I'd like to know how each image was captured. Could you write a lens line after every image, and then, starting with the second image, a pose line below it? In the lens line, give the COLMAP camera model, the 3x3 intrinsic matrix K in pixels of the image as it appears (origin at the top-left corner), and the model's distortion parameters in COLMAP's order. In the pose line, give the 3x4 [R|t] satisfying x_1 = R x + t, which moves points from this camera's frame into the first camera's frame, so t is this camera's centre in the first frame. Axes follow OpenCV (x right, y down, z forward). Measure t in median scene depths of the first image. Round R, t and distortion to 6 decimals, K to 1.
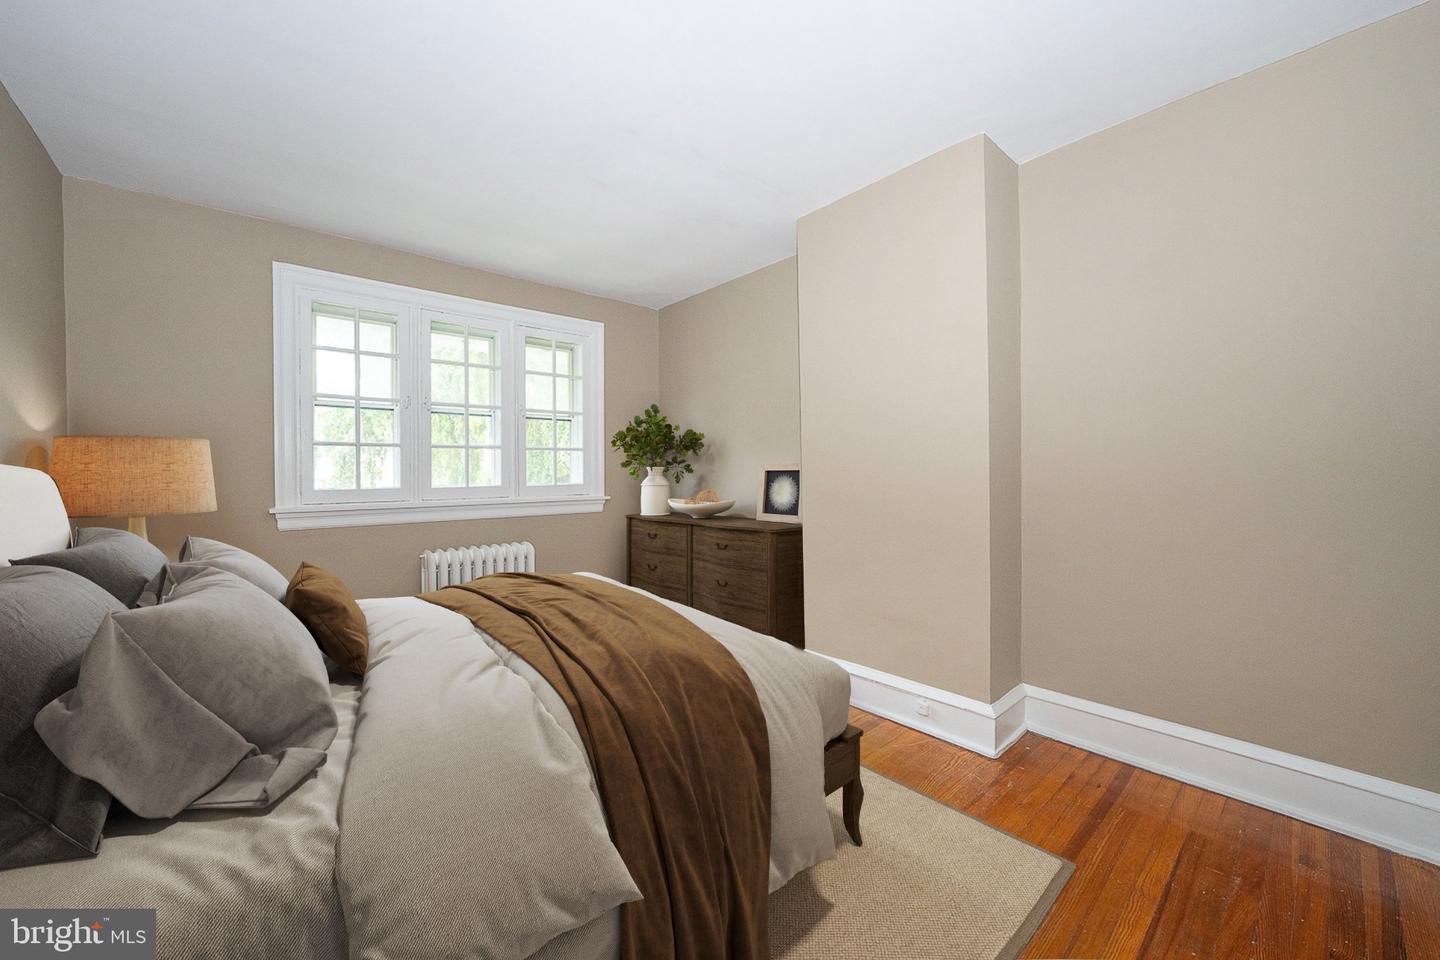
lens RADIAL K [[542.5, 0, 716.8], [0, 542.5, 475.2], [0, 0, 1]] dist [-0.002643, -0.000185]
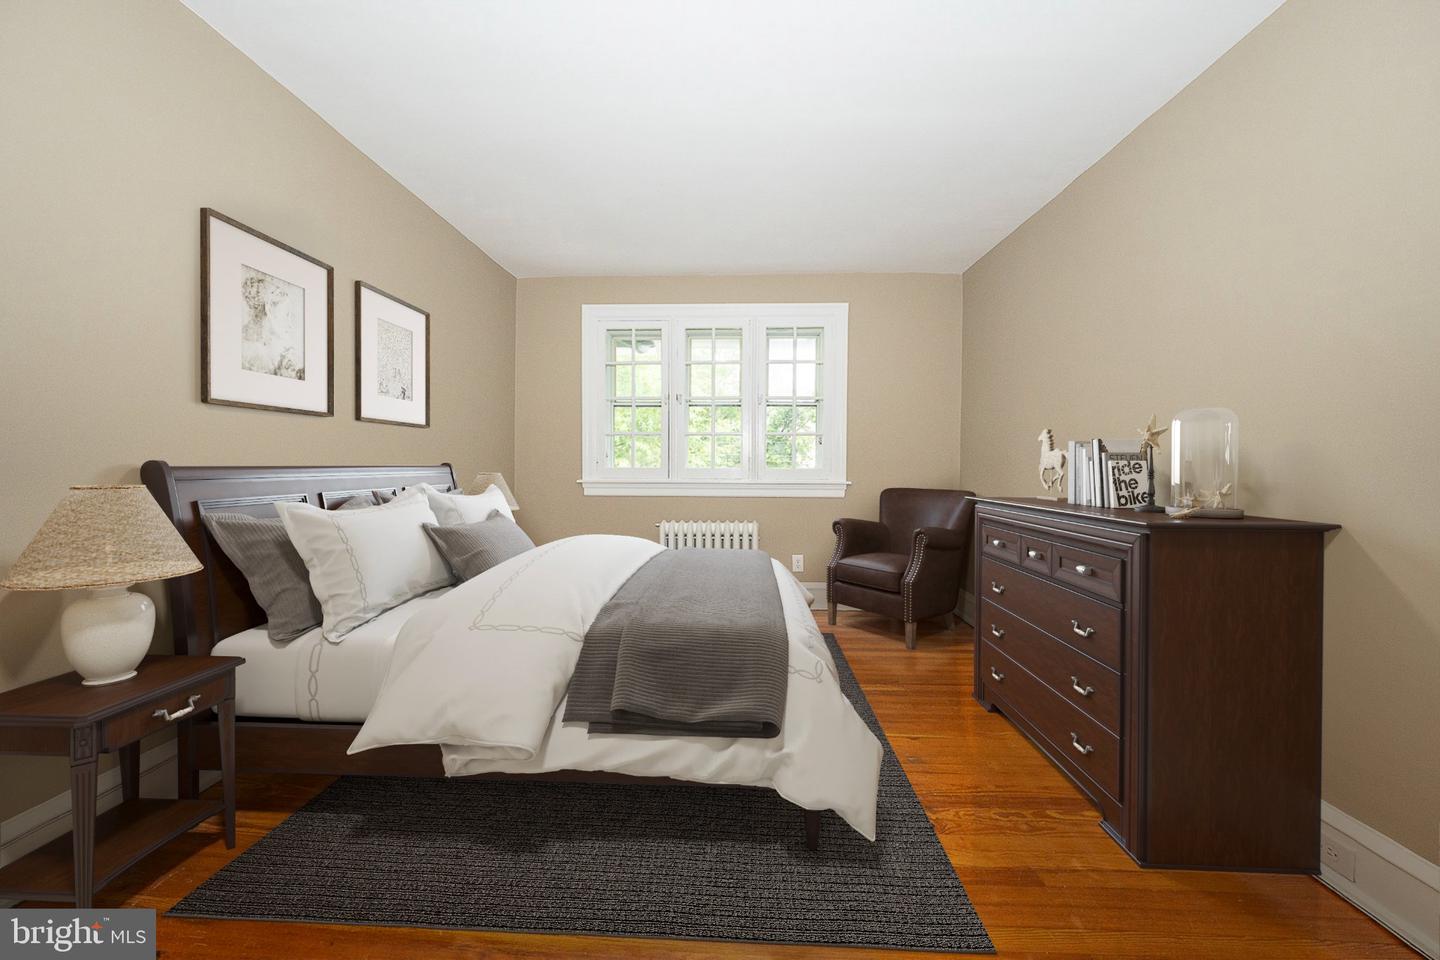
lens RADIAL K [[496.6, 0, 726.3], [0, 496.6, 461.2], [0, 0, 1]] dist [-0.000080, -0.000012]
pose [[0.738315, 0.015770, -0.674272, 0.244591], [-0.013236, 0.999873, 0.008892, -0.002940], [0.674327, 0.002360, 0.738429, 0.212627]]
